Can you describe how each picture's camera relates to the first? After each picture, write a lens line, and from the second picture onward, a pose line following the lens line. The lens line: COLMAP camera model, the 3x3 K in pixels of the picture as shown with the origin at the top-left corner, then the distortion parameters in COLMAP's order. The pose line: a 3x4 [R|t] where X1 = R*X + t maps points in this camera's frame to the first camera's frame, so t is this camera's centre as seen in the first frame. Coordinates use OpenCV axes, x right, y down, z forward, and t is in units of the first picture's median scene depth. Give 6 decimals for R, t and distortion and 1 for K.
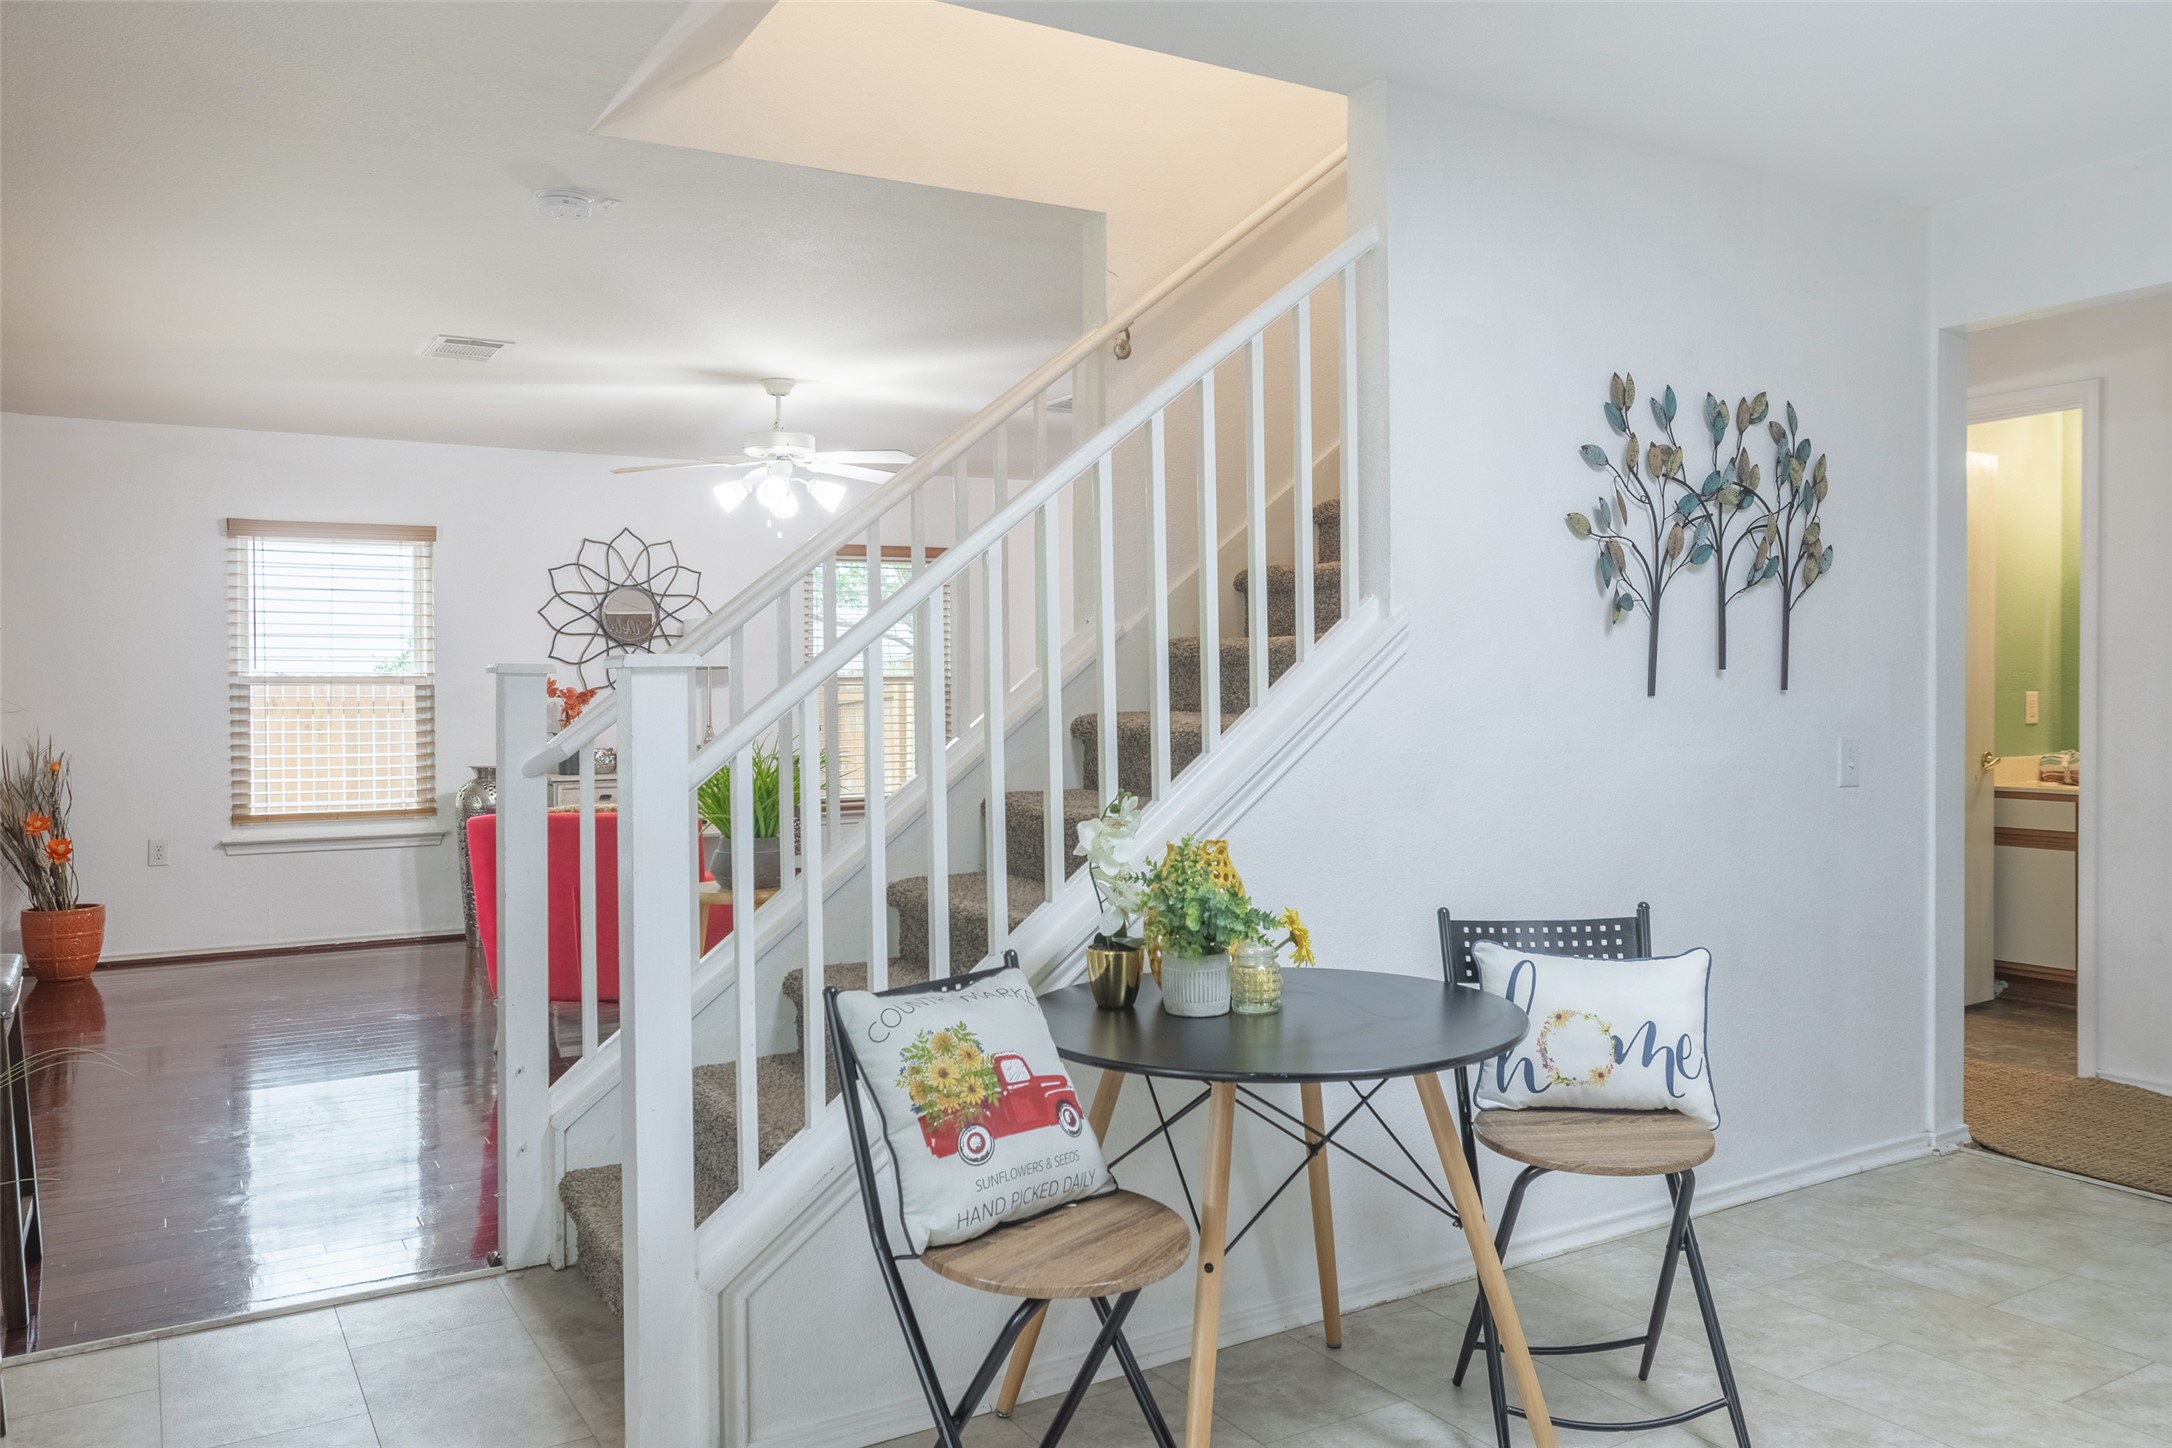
lens RADIAL K [[1628.0, 0, 1086.1], [0, 1628.0, 722.6], [0, 0, 1]] dist [-0.001024, -0.000582]
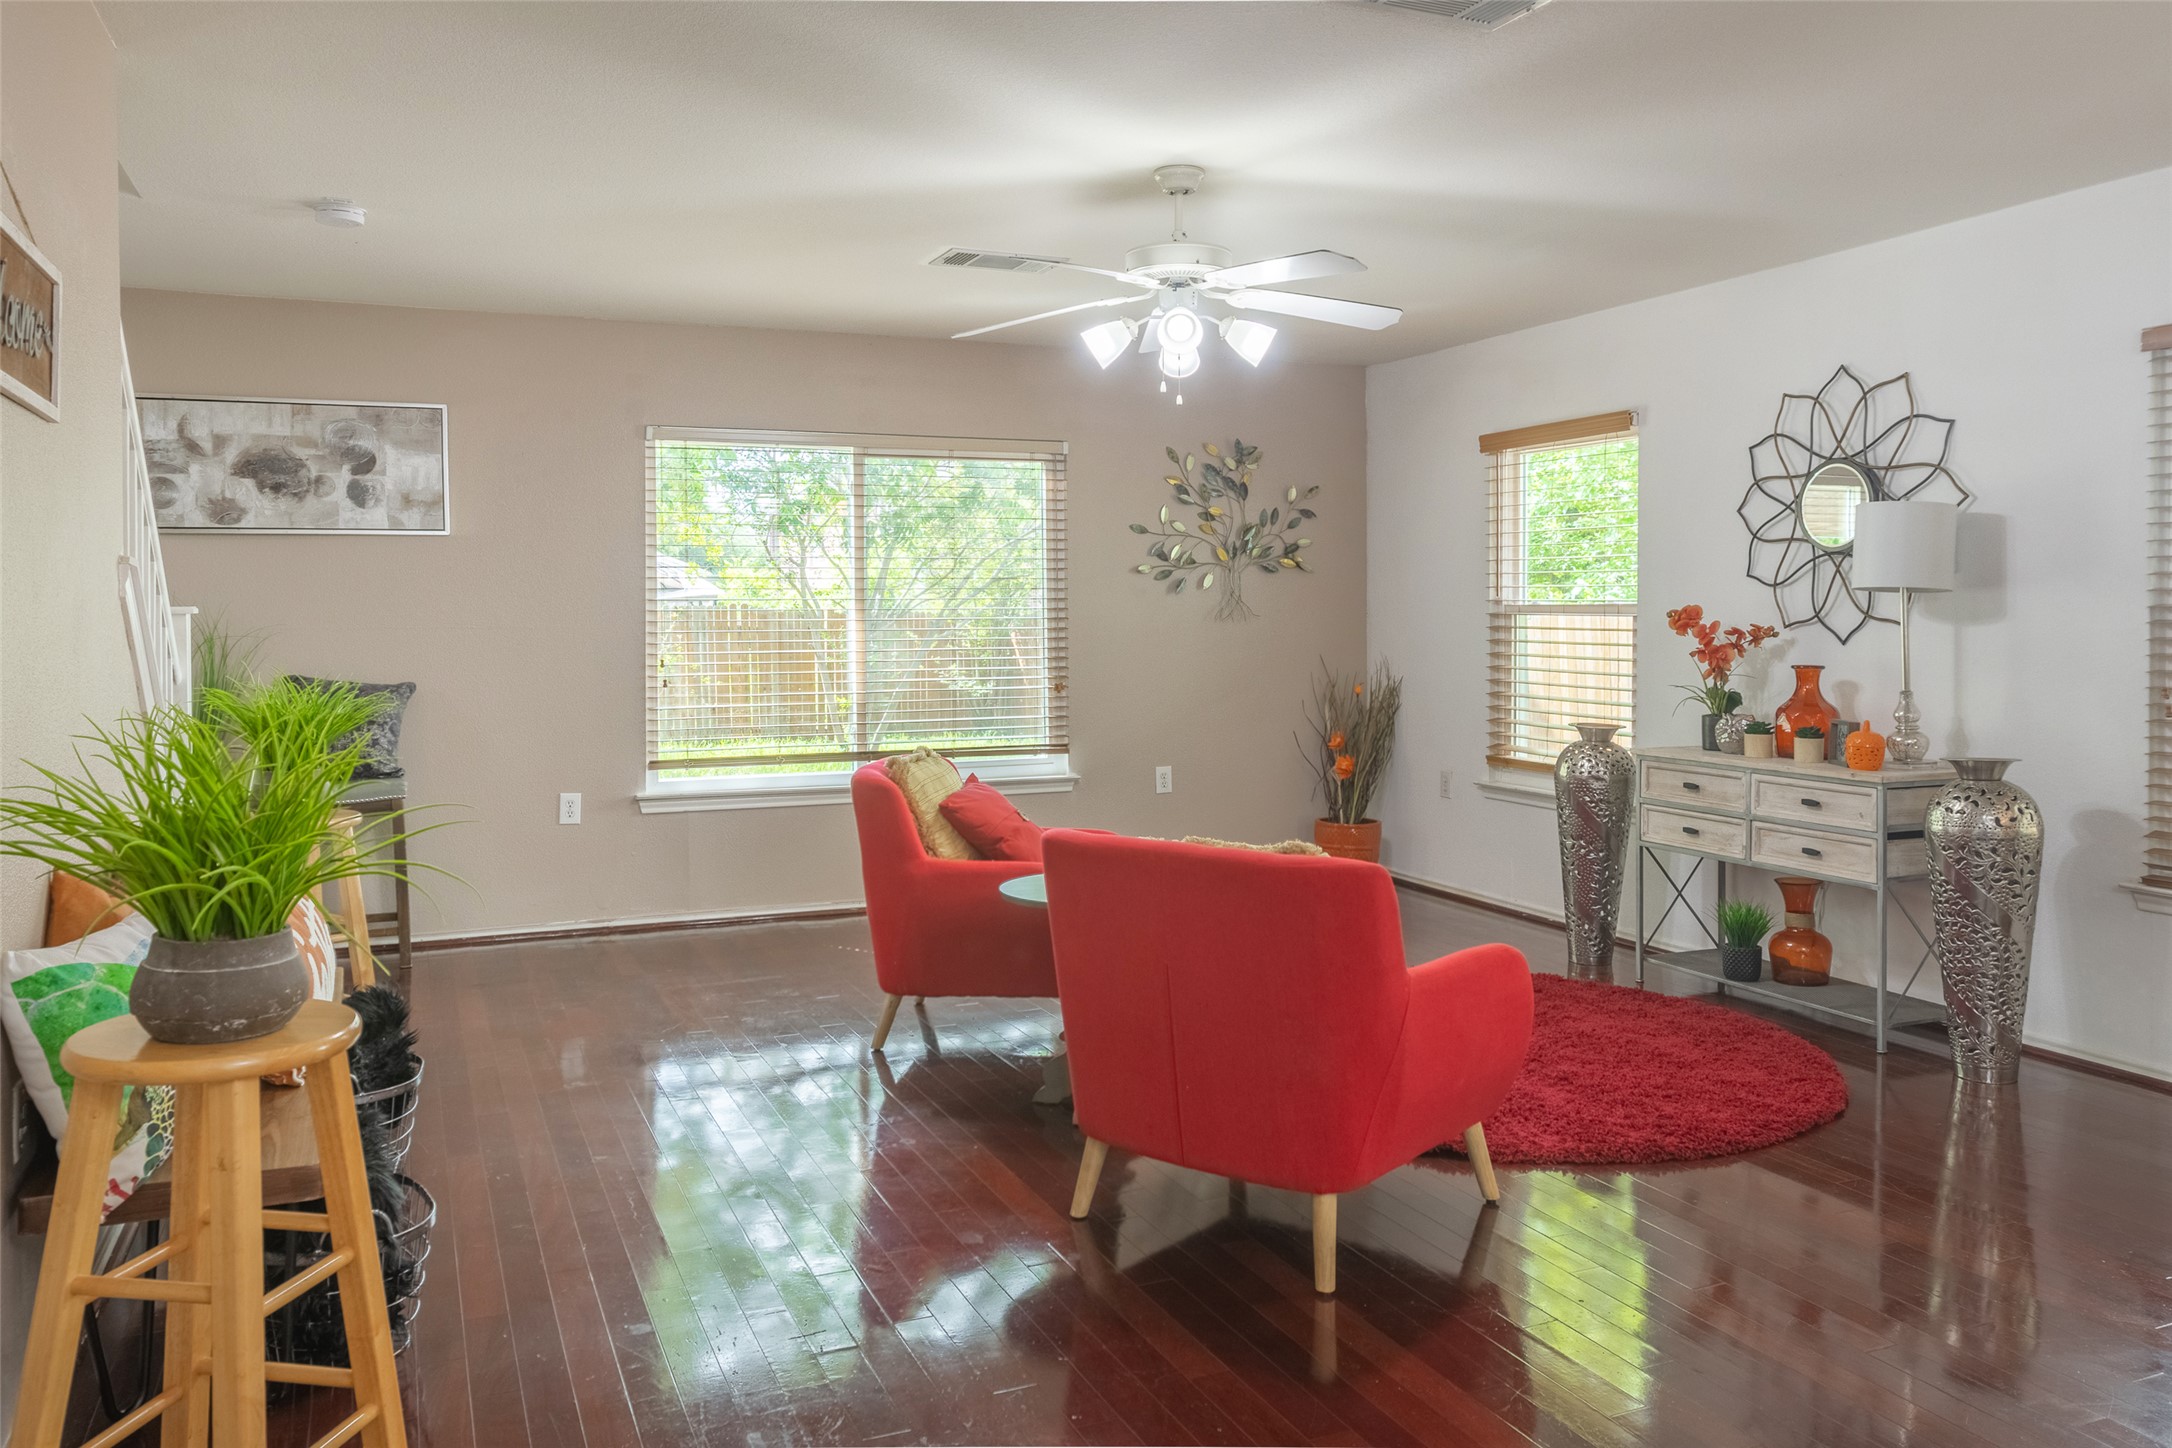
lens RADIAL K [[1628.0, 0, 1085.7], [0, 1628.0, 717.9], [0, 0, 1]] dist [-0.001024, -0.000582]
pose [[-0.010471, 0.063993, -0.997895, 0.373822], [-0.014518, 0.997835, 0.064141, -0.019174], [0.999840, 0.015159, -0.009520, 0.723536]]
